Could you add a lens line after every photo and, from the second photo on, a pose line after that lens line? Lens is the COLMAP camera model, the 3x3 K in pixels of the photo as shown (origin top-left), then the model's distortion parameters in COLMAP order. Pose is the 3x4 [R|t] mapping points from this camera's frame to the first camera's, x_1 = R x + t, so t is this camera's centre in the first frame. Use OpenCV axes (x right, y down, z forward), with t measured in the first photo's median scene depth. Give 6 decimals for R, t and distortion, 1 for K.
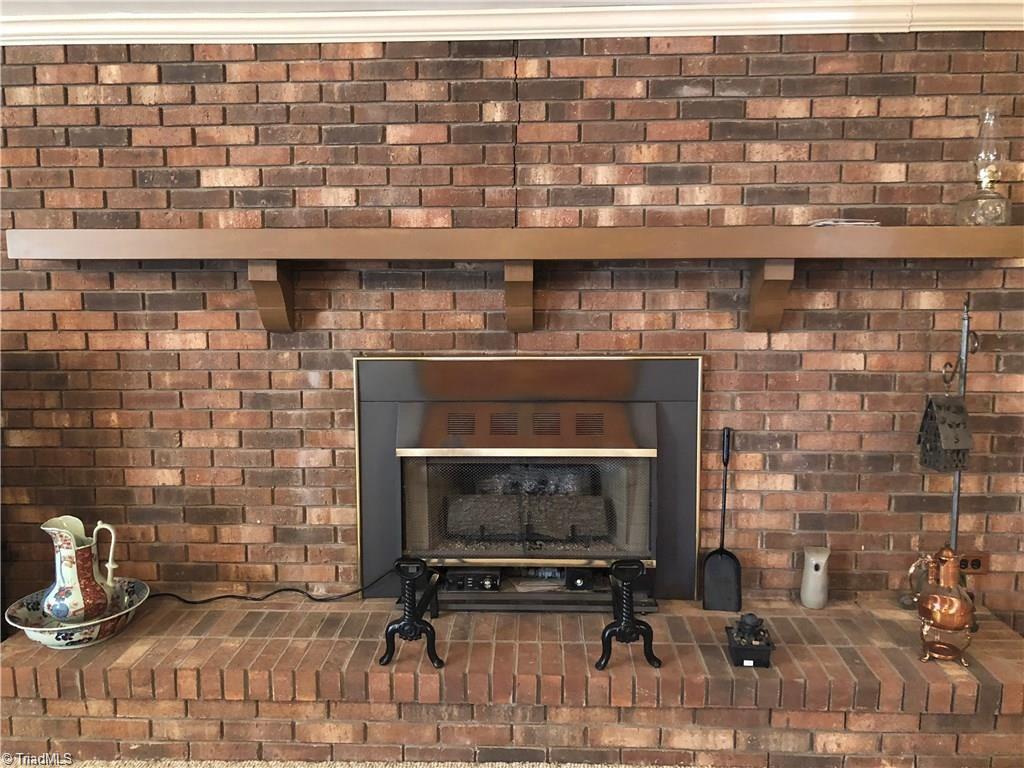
lens RADIAL K [[835.2, 0, 513.1], [0, 835.2, 377.0], [0, 0, 1]] dist [0.014365, -0.009677]
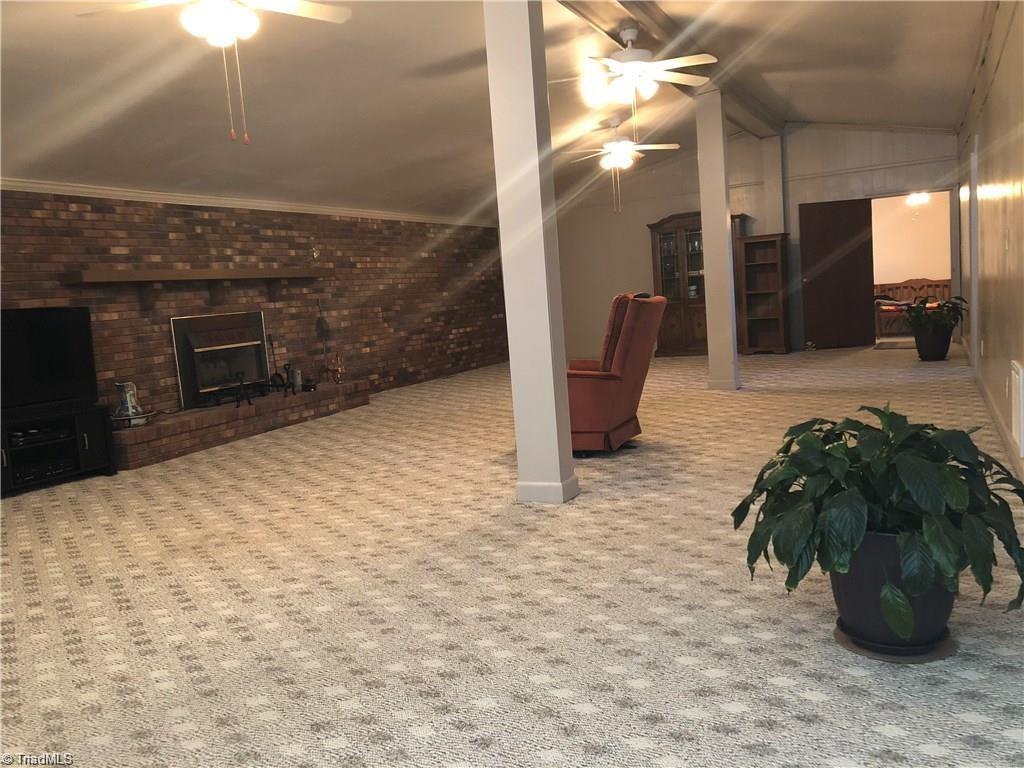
lens RADIAL K [[835.2, 0, 509.4], [0, 835.2, 386.0], [0, 0, 1]] dist [0.014365, -0.009677]
pose [[0.398635, -0.130260, 0.907812, -2.232622], [0.190027, 0.980112, 0.057190, 0.242806], [-0.897207, 0.149710, 0.415460, -1.048915]]
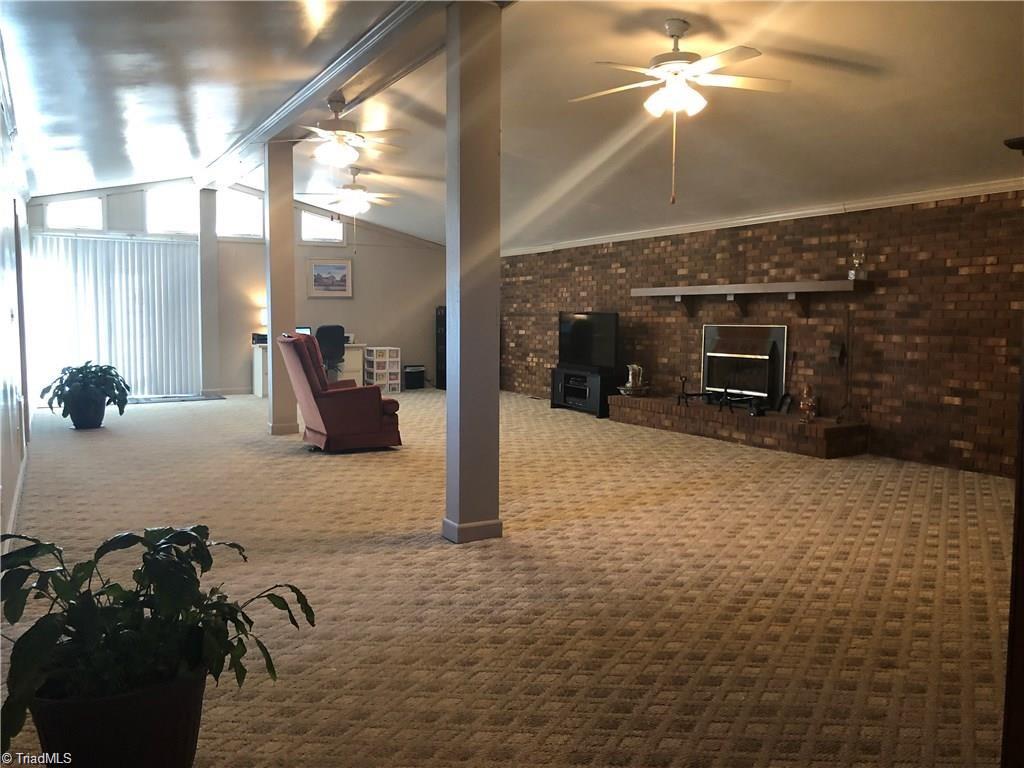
lens RADIAL K [[835.2, 0, 511.5], [0, 835.2, 383.3], [0, 0, 1]] dist [0.014365, -0.009677]
pose [[0.518680, 0.074798, -0.851690, 2.229546], [-0.114371, 0.993283, 0.017581, 0.232711], [0.847284, 0.088289, 0.523751, -1.327373]]
